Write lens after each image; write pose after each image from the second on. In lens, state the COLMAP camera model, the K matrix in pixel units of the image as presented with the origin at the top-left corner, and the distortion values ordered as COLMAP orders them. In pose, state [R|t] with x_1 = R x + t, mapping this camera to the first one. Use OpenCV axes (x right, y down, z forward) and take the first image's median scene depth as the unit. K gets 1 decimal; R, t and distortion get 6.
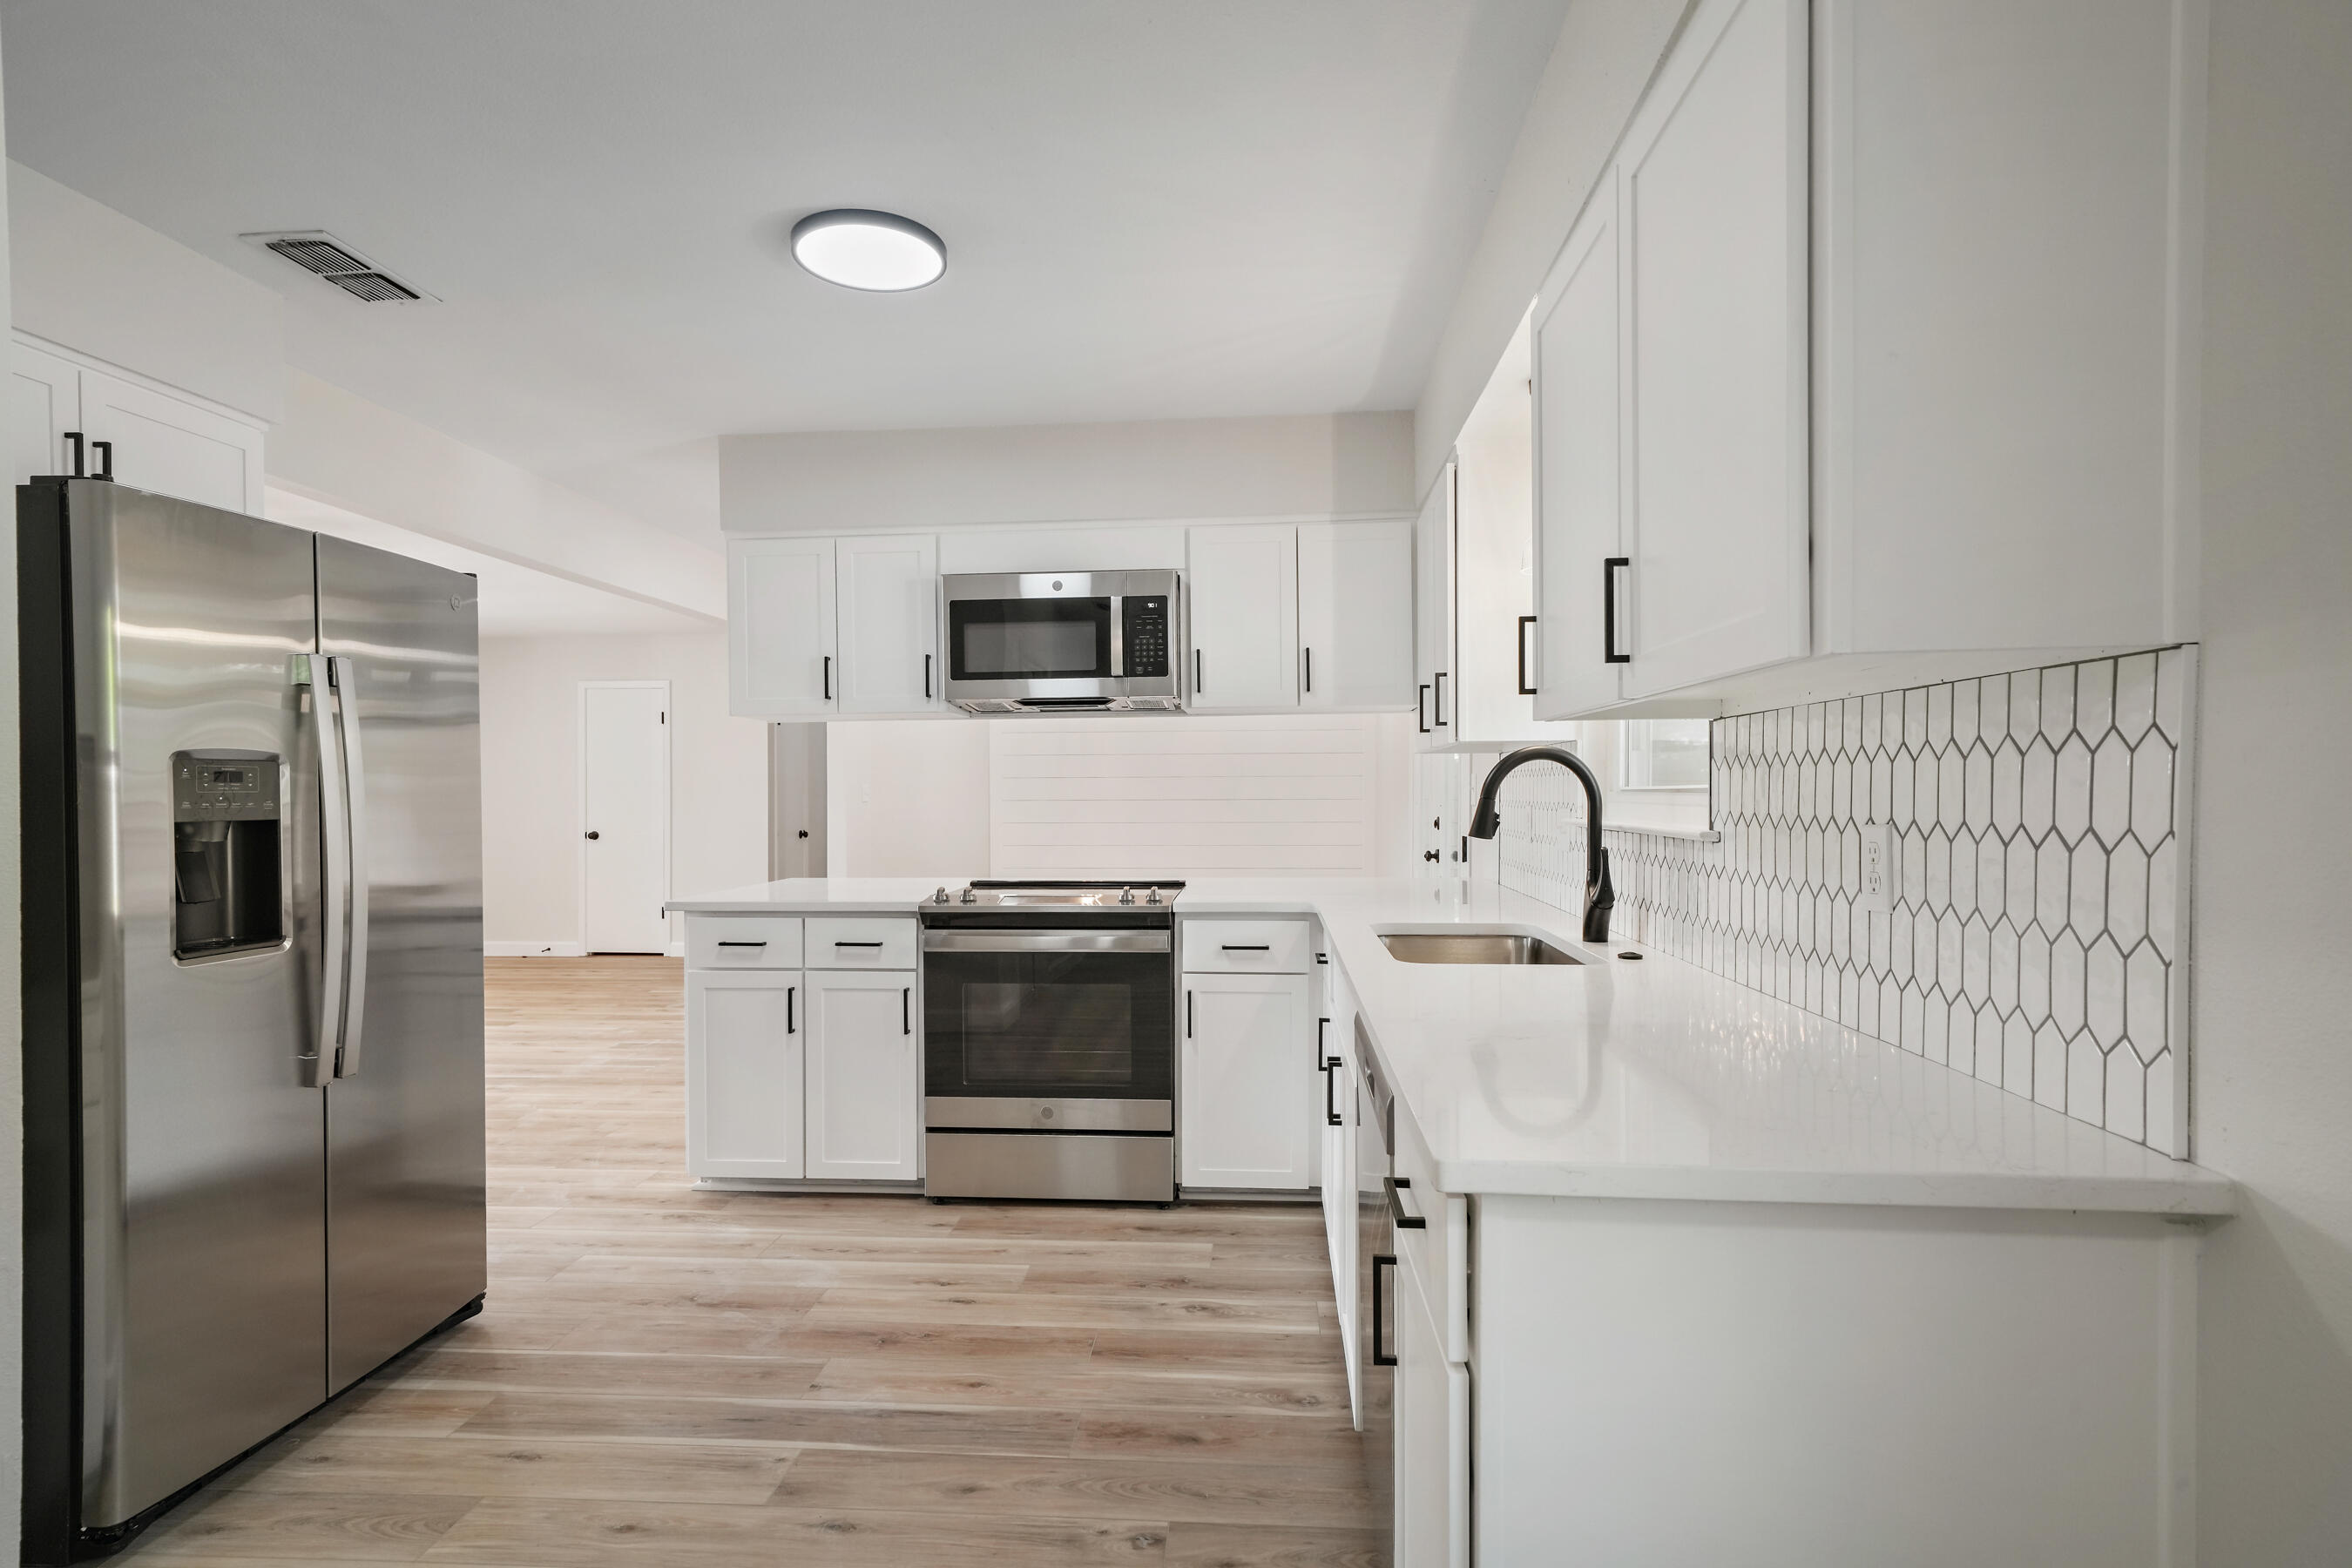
lens RADIAL K [[1220.9, 0, 1170.2], [0, 1220.9, 792.7], [0, 0, 1]] dist [0.010871, 0.000397]
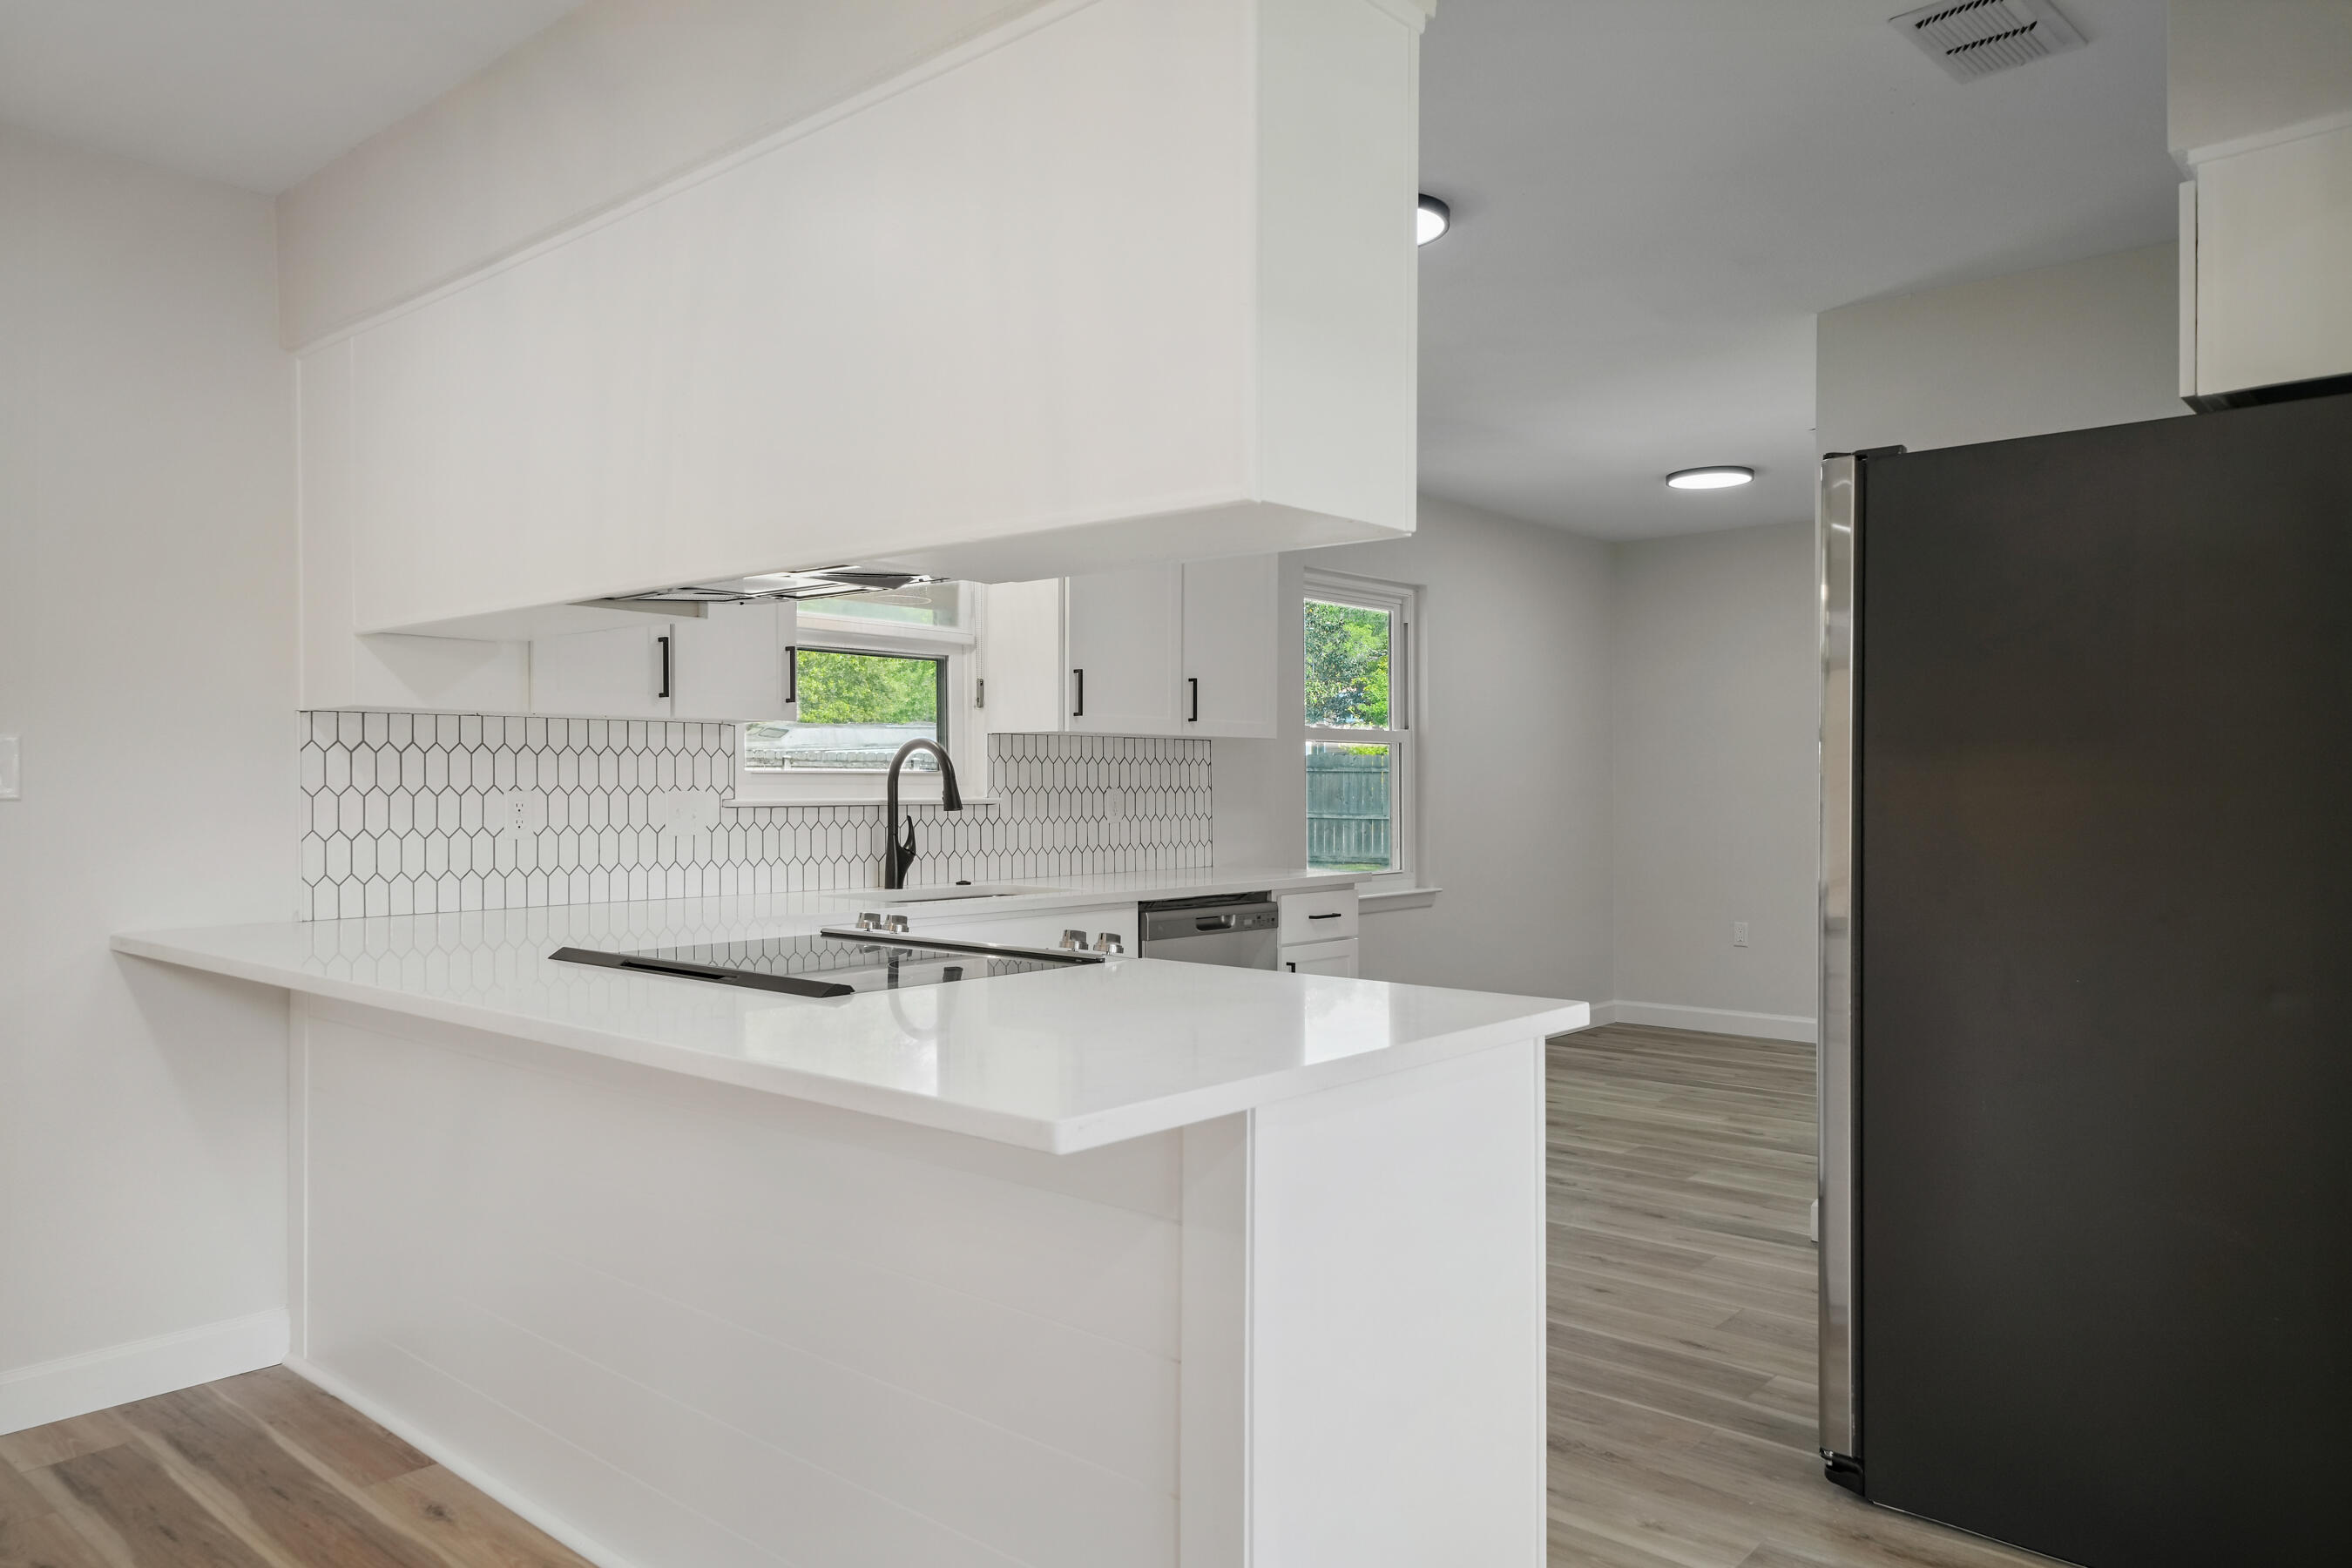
lens RADIAL K [[1542.1, 0, 1167.5], [0, 1542.1, 790.1], [0, 0, 1]] dist [0.002515, 0.000313]
pose [[-0.800080, 0.005459, 0.599868, -0.963482], [0.006452, 0.999979, -0.000494, 0.021177], [-0.599858, 0.003475, -0.800099, 2.361601]]
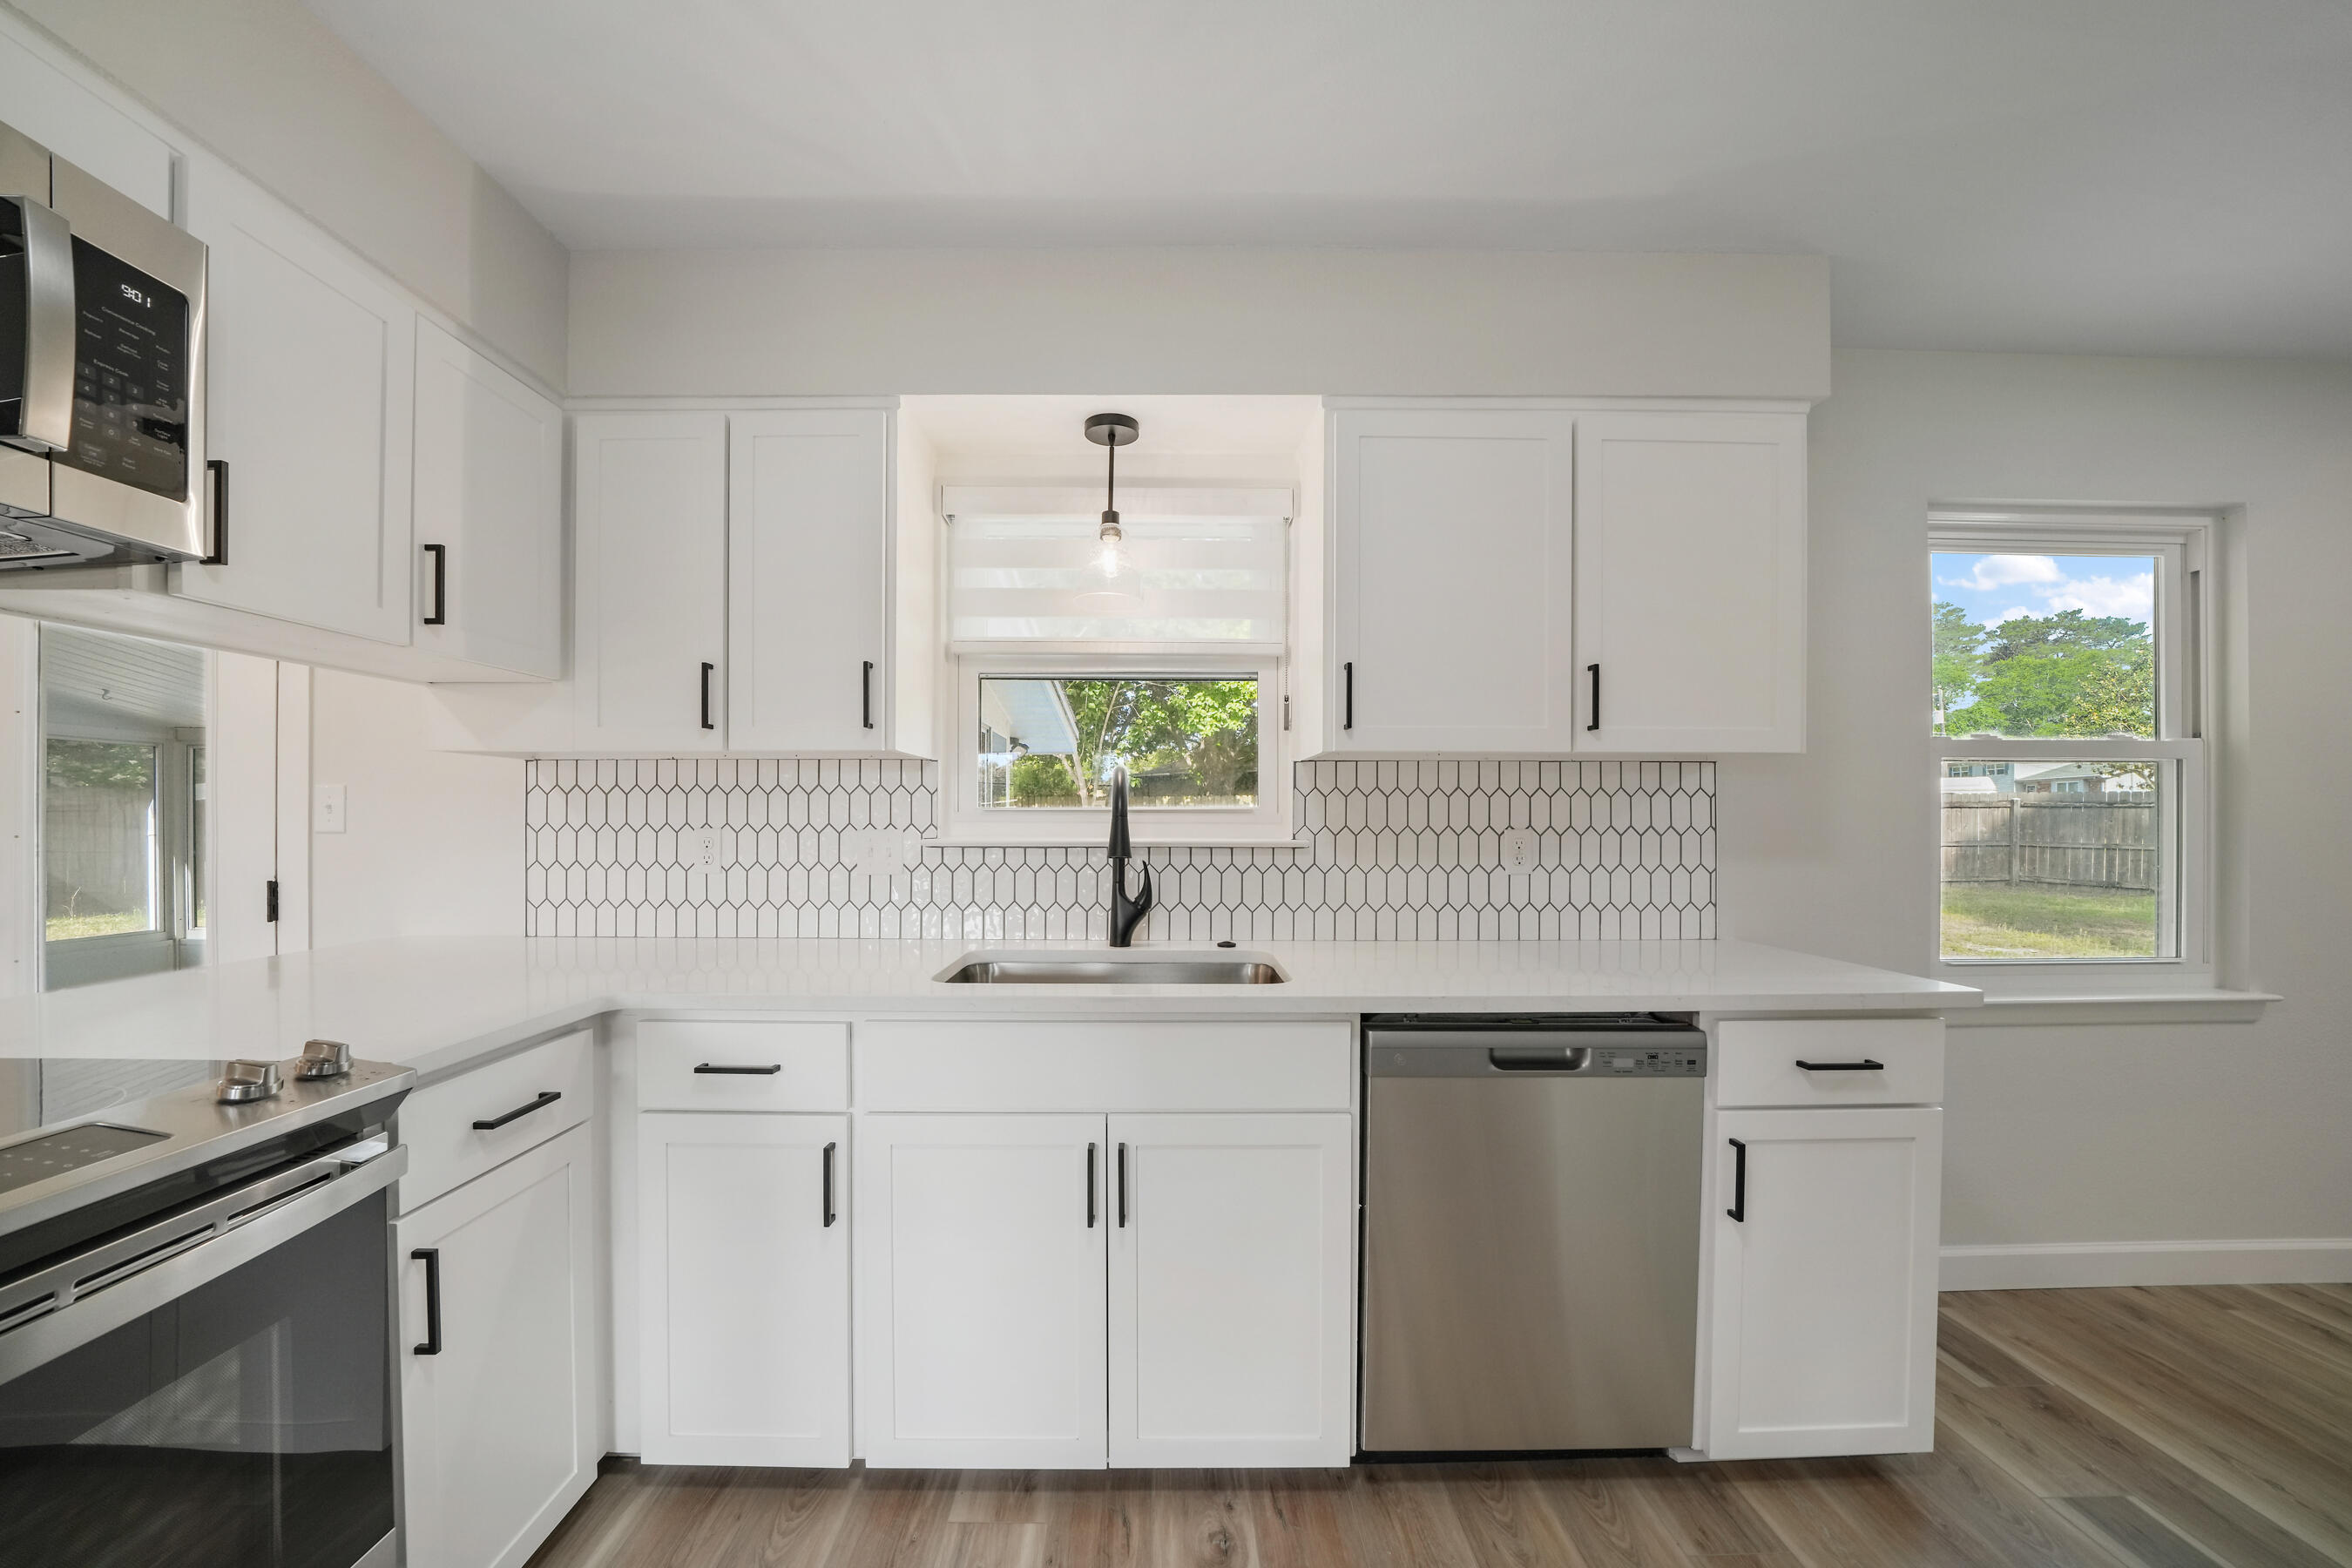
lens RADIAL K [[804.7, 0, 1207.3], [0, 804.7, 816.0], [0, 0, 1]] dist [-0.016157, 0.000181]
pose [[-0.092282, 0.006450, 0.995712, -0.557315], [-0.000684, 0.999978, -0.006542, 0.012219], [-0.995733, -0.001285, -0.092276, 1.393096]]
